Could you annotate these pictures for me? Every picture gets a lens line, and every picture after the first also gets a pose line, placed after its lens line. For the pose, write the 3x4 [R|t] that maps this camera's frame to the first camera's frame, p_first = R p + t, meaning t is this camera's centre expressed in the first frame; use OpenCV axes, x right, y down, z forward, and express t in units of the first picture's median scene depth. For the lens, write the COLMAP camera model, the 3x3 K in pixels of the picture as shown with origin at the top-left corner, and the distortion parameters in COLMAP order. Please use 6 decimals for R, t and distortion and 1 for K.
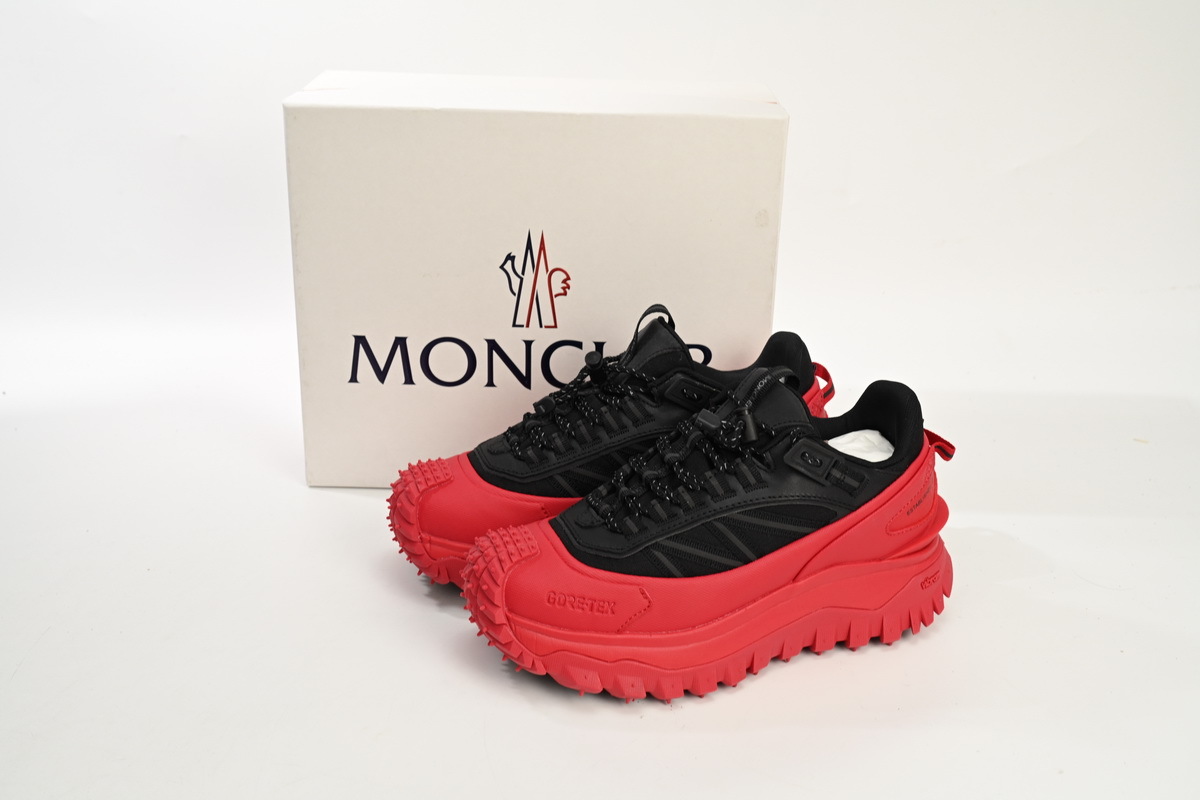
lens RADIAL K [[1278.9, 0, 595.2], [0, 1278.9, 395.6], [0, 0, 1]] dist [0.001405, 0.000000]
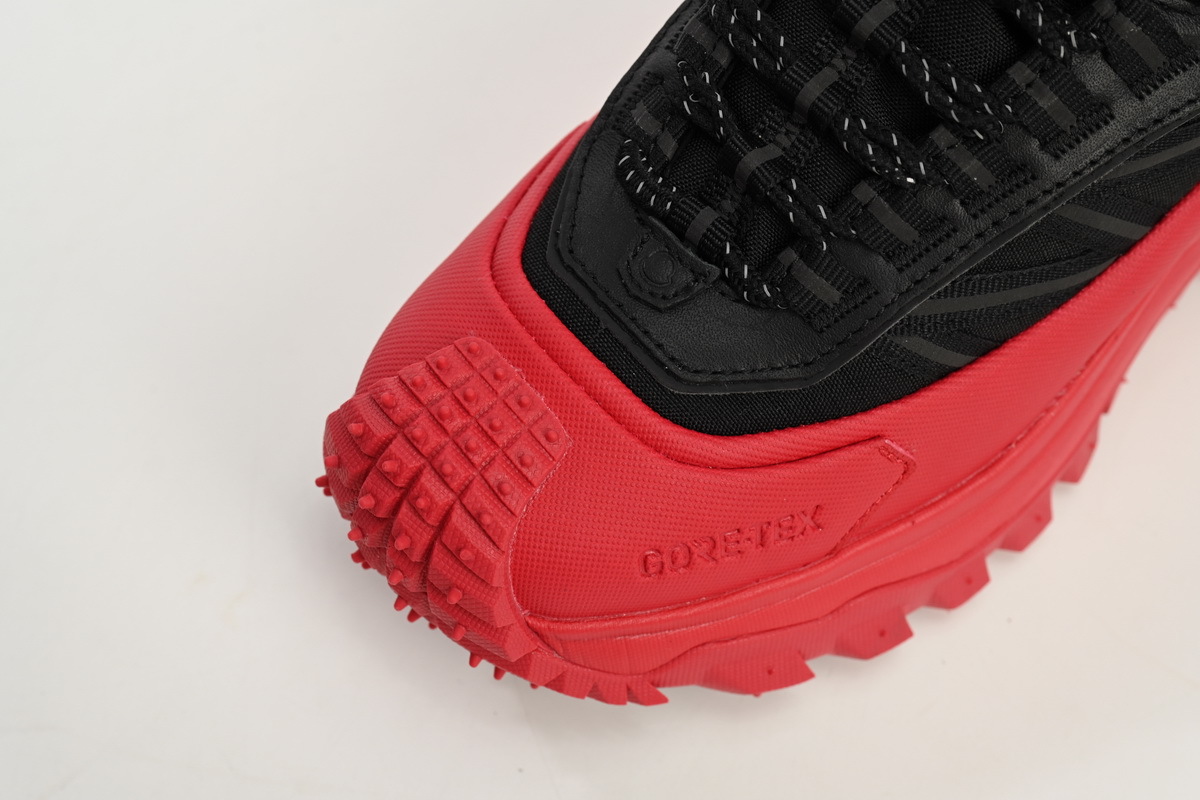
lens RADIAL K [[1995.0, 0, 602.9], [0, 1995.0, 392.6], [0, 0, 1]] dist [-0.005670, 0.000000]
pose [[0.934509, -0.332337, 0.127455, -0.096930], [0.157468, 0.707146, 0.689310, -0.239167], [-0.319212, -0.624096, 0.713167, 0.635407]]
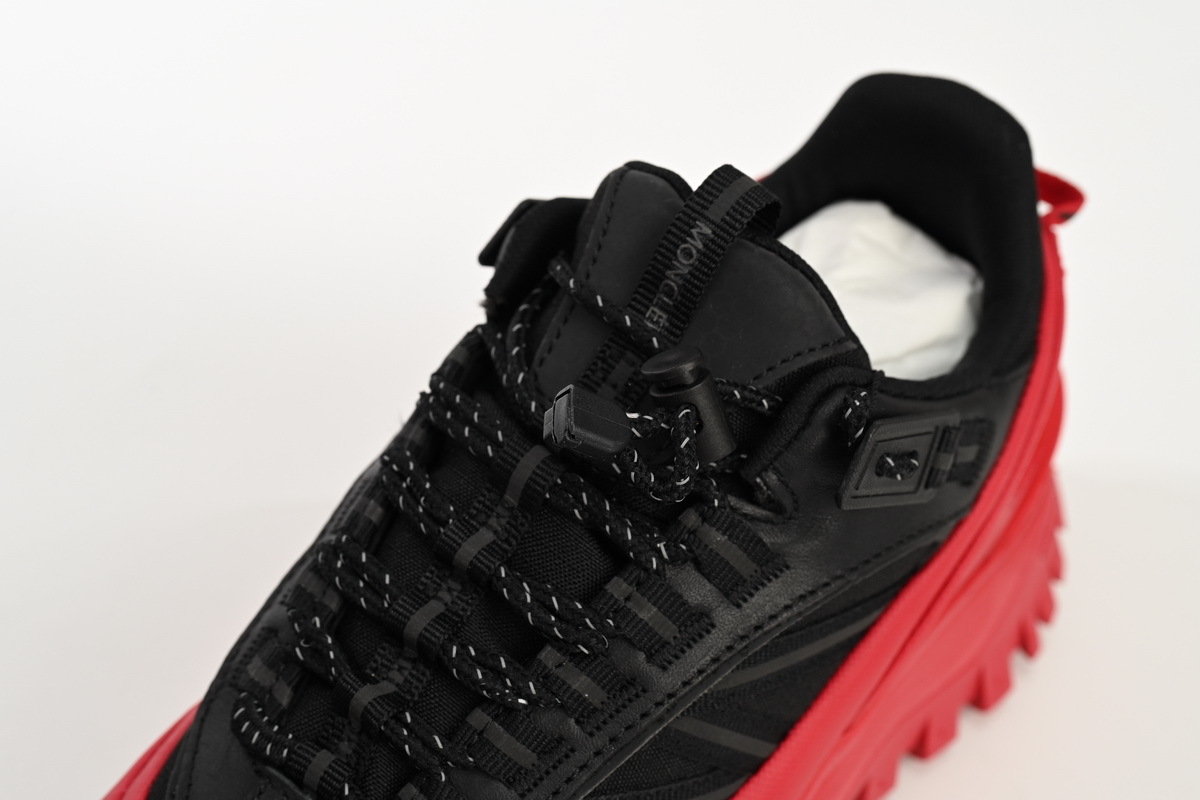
lens RADIAL K [[1995.0, 0, 595.9], [0, 1995.0, 401.1], [0, 0, 1]] dist [-0.005670, 0.000000]
pose [[0.881116, -0.316193, 0.351649, -0.079245], [0.156450, 0.896632, 0.414215, -0.191795], [-0.446272, -0.309955, 0.839505, 0.595640]]
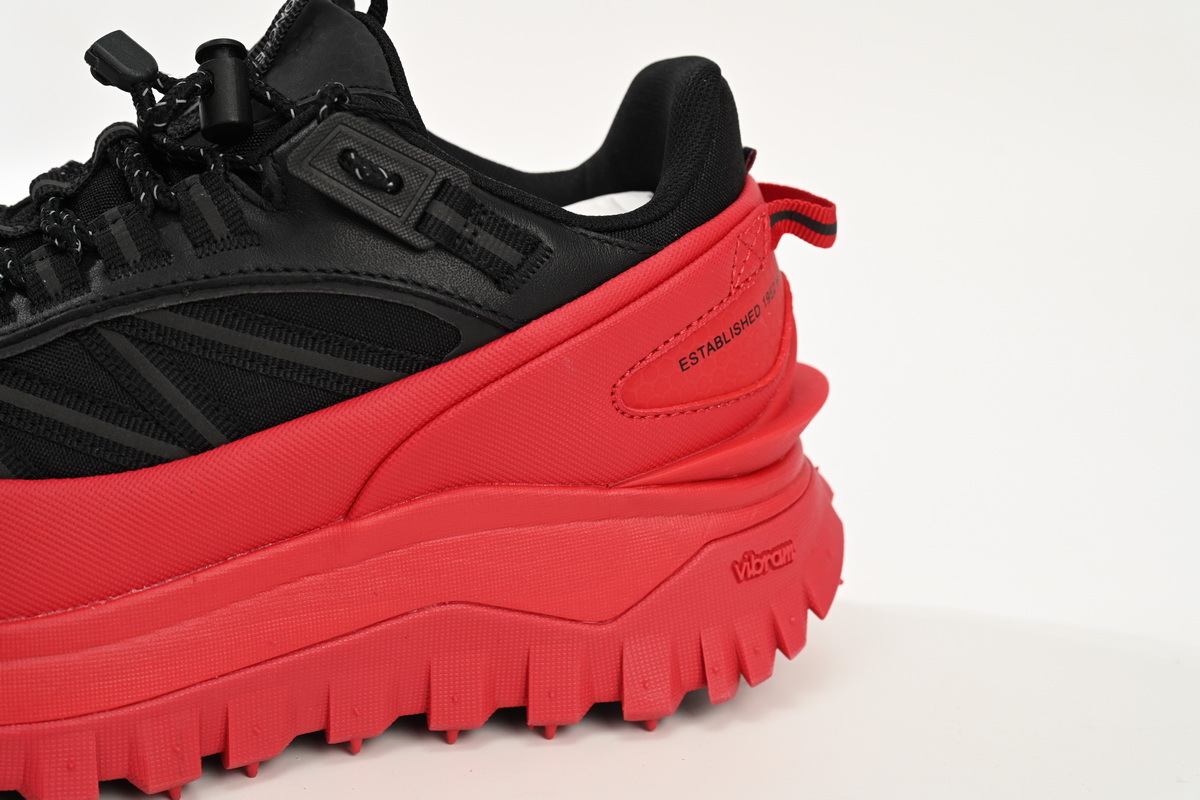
lens RADIAL K [[1995.0, 0, 607.8], [0, 1995.0, 402.1], [0, 0, 1]] dist [-0.005670, 0.000000]
pose [[0.997838, 0.022806, -0.061634, 0.272463], [-0.029310, 0.993851, -0.106772, 0.175290], [0.058820, 0.108348, 0.992371, 0.434376]]
